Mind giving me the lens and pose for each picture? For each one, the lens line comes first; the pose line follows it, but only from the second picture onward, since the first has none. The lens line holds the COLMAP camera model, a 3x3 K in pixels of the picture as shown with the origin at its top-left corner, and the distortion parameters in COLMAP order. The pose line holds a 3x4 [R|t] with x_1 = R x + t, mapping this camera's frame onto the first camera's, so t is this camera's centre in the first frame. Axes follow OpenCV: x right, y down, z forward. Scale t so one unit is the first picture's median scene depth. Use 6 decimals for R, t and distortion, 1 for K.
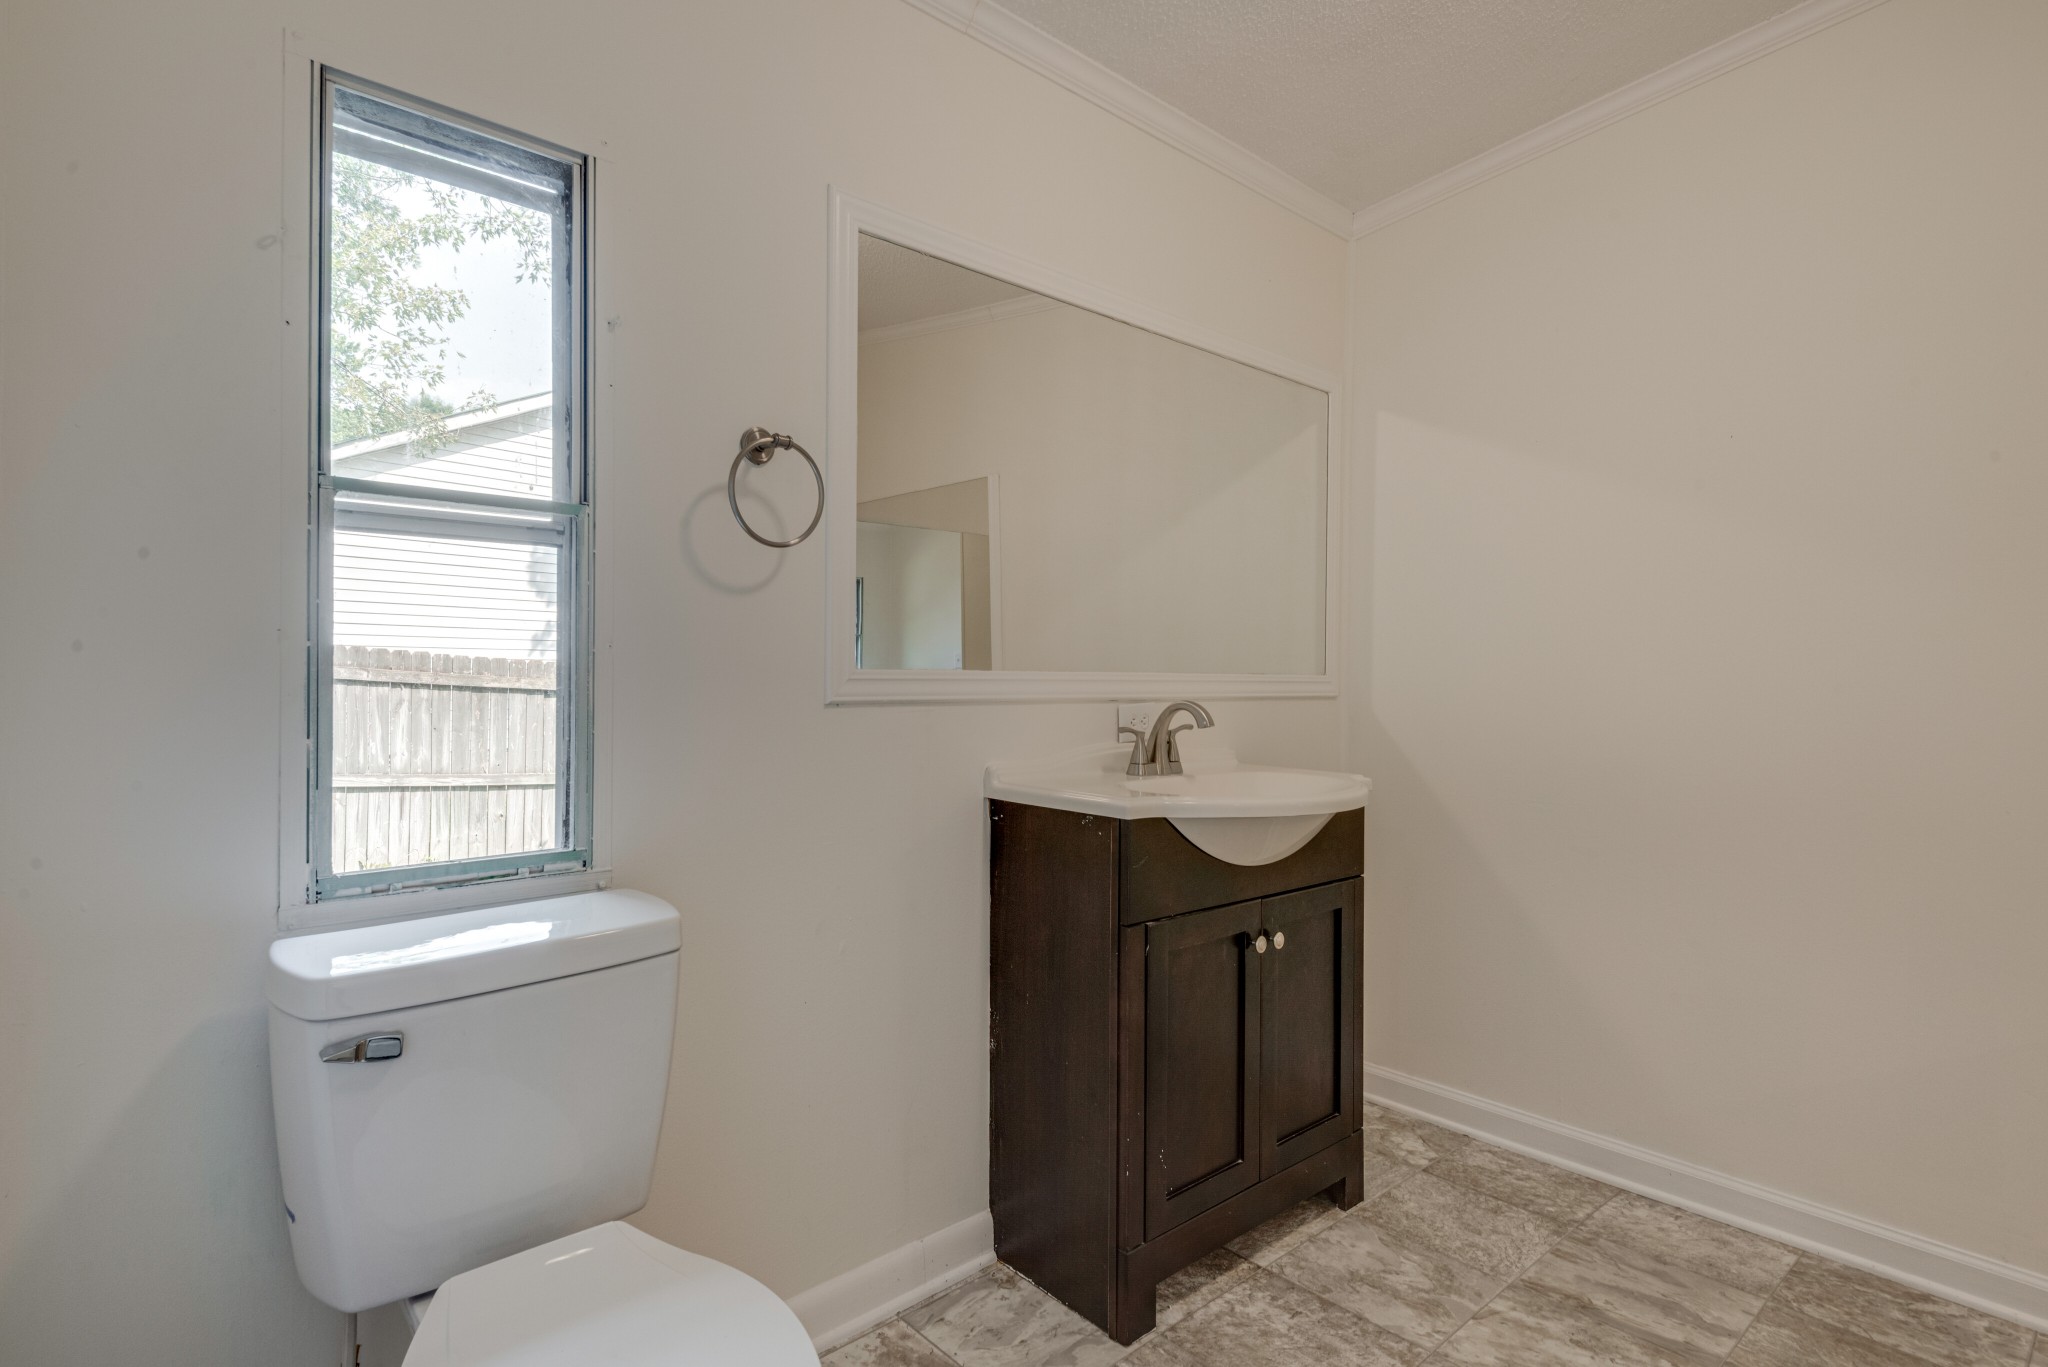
lens RADIAL K [[925.1, 0, 1015.1], [0, 925.1, 683.7], [0, 0, 1]] dist [0.033934, -0.022028]
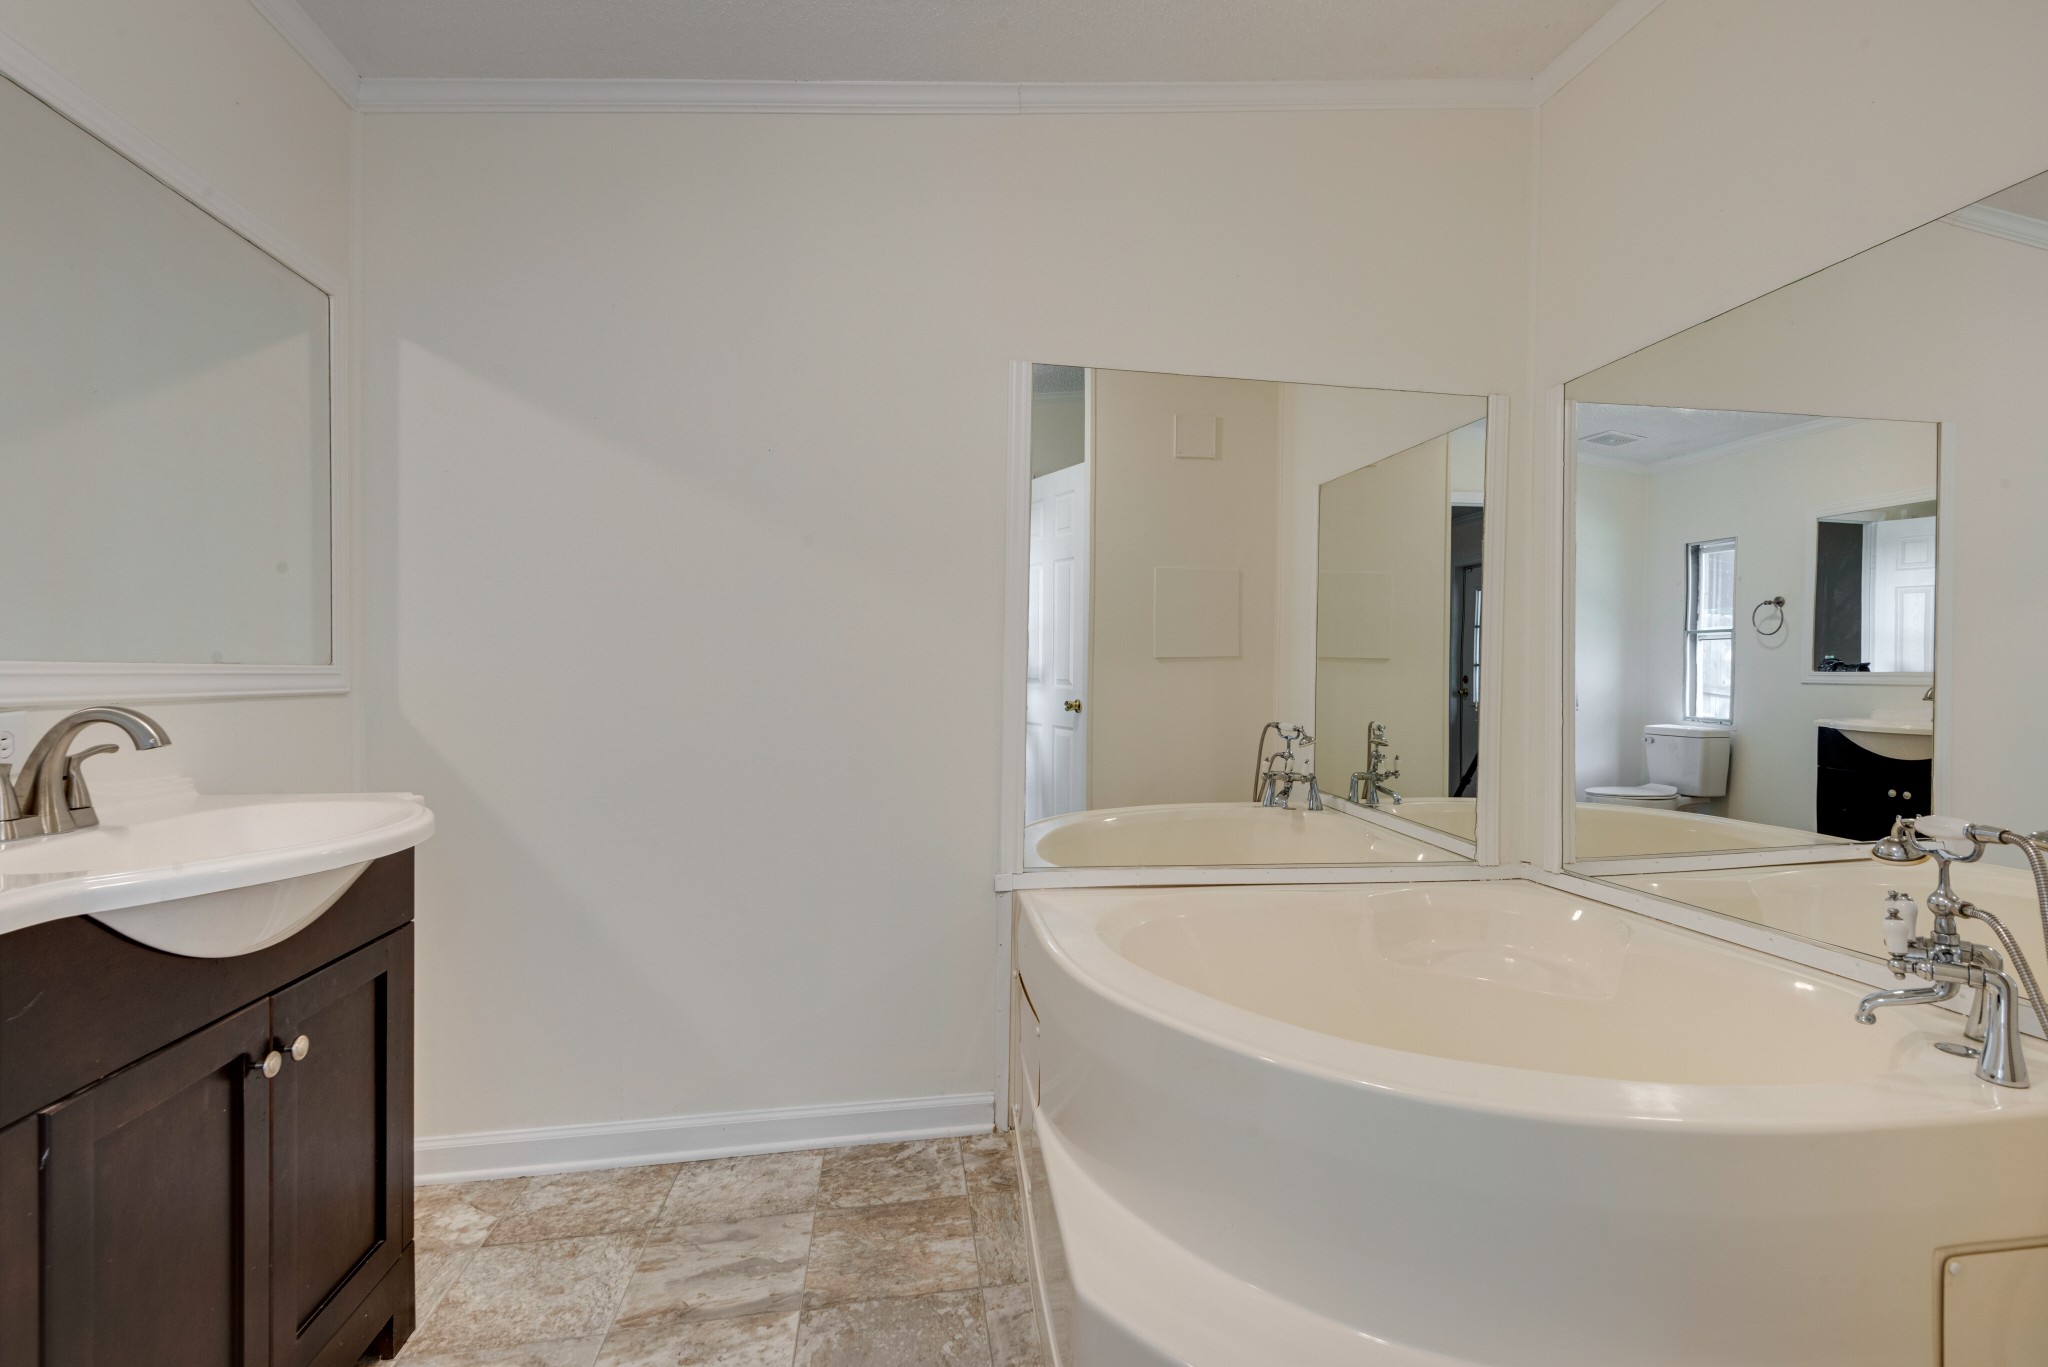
lens RADIAL K [[952.2, 0, 1026.0], [0, 952.2, 666.4], [0, 0, 1]] dist [0.000782, -0.001416]
pose [[0.556243, -0.015178, 0.830881, 0.000938], [0.021264, 0.999766, 0.004028, 0.002291], [-0.830748, 0.015427, 0.556435, 0.132379]]
